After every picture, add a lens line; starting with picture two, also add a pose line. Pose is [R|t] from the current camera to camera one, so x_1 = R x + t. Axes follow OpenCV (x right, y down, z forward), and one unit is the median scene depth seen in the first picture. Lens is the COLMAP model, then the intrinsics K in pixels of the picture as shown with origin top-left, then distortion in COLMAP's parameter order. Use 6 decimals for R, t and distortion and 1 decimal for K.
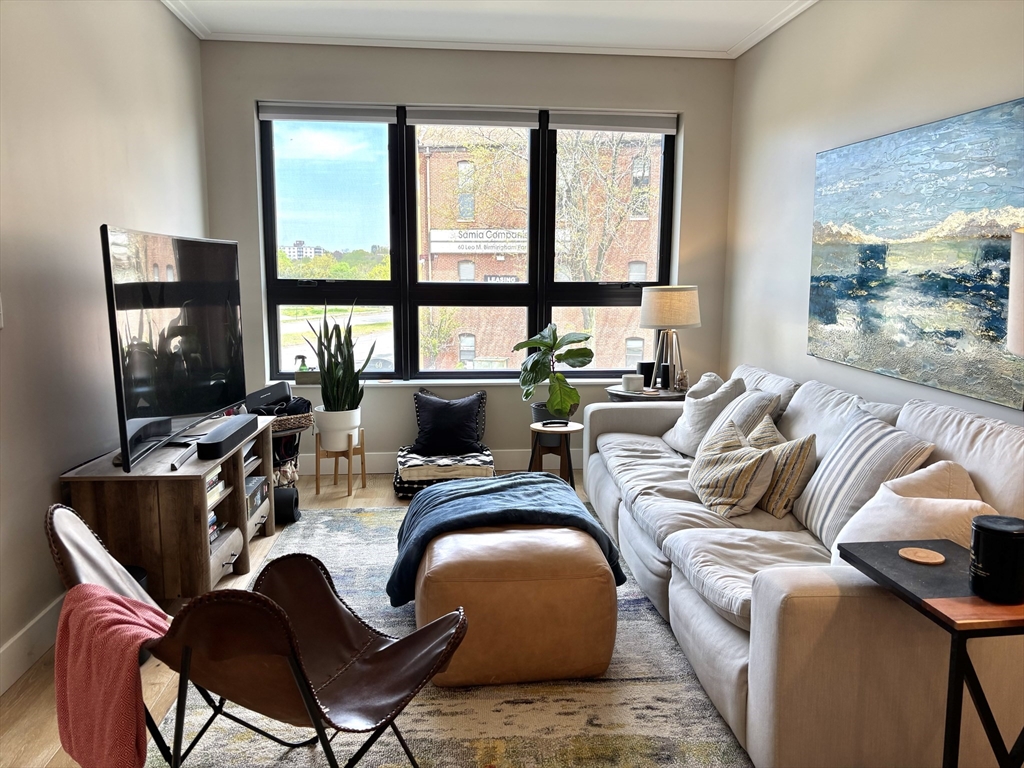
lens RADIAL K [[771.8, 0, 513.5], [0, 771.8, 379.9], [0, 0, 1]] dist [0.049100, -0.068097]
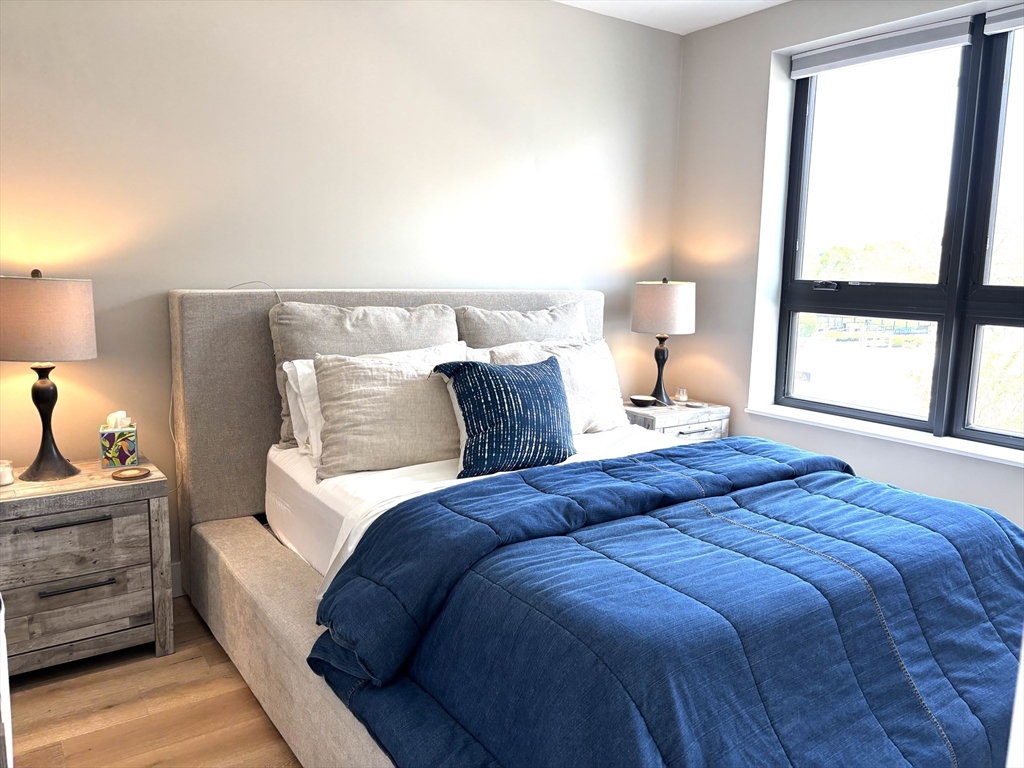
lens RADIAL K [[771.8, 0, 513.5], [0, 771.8, 379.9], [0, 0, 1]] dist [0.049100, -0.068097]
pose [[0.507354, 0.128160, -0.852154, 0.339975], [-0.140095, 0.987990, 0.065180, -0.057357], [0.850274, 0.086313, 0.519216, 0.504989]]
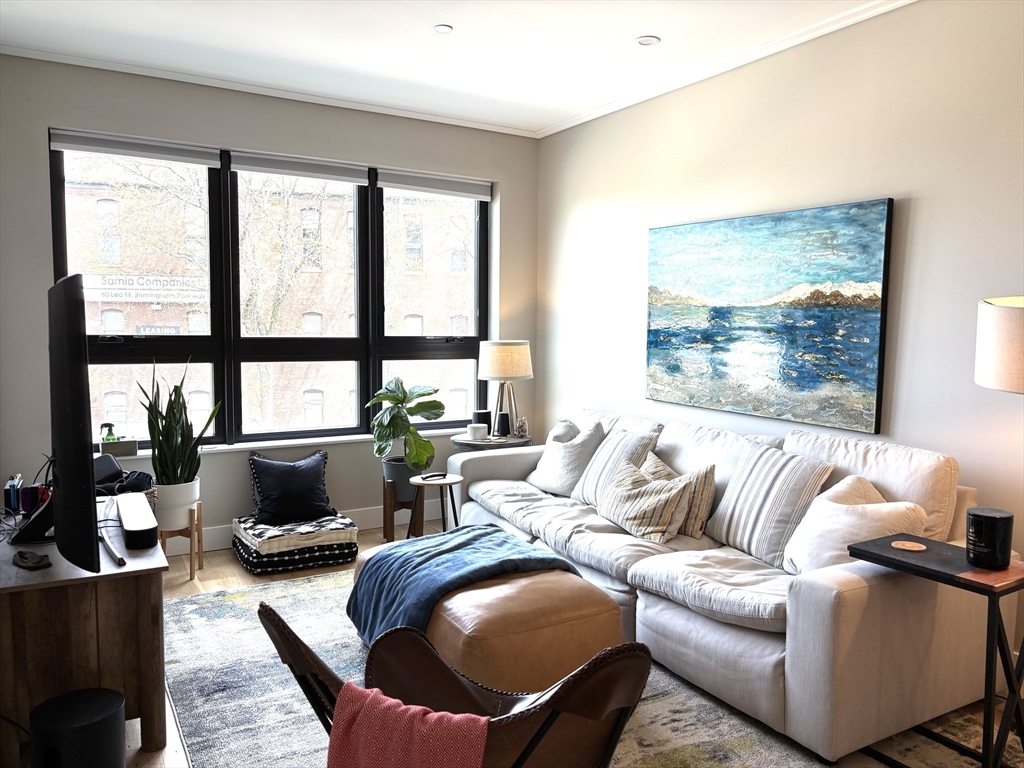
lens RADIAL K [[771.8, 0, 513.5], [0, 771.8, 379.9], [0, 0, 1]] dist [0.049100, -0.068097]
pose [[0.902093, -0.028623, 0.430591, -0.333748], [0.056591, 0.997028, -0.052282, -0.012385], [-0.427815, 0.071531, 0.901031, 0.041899]]
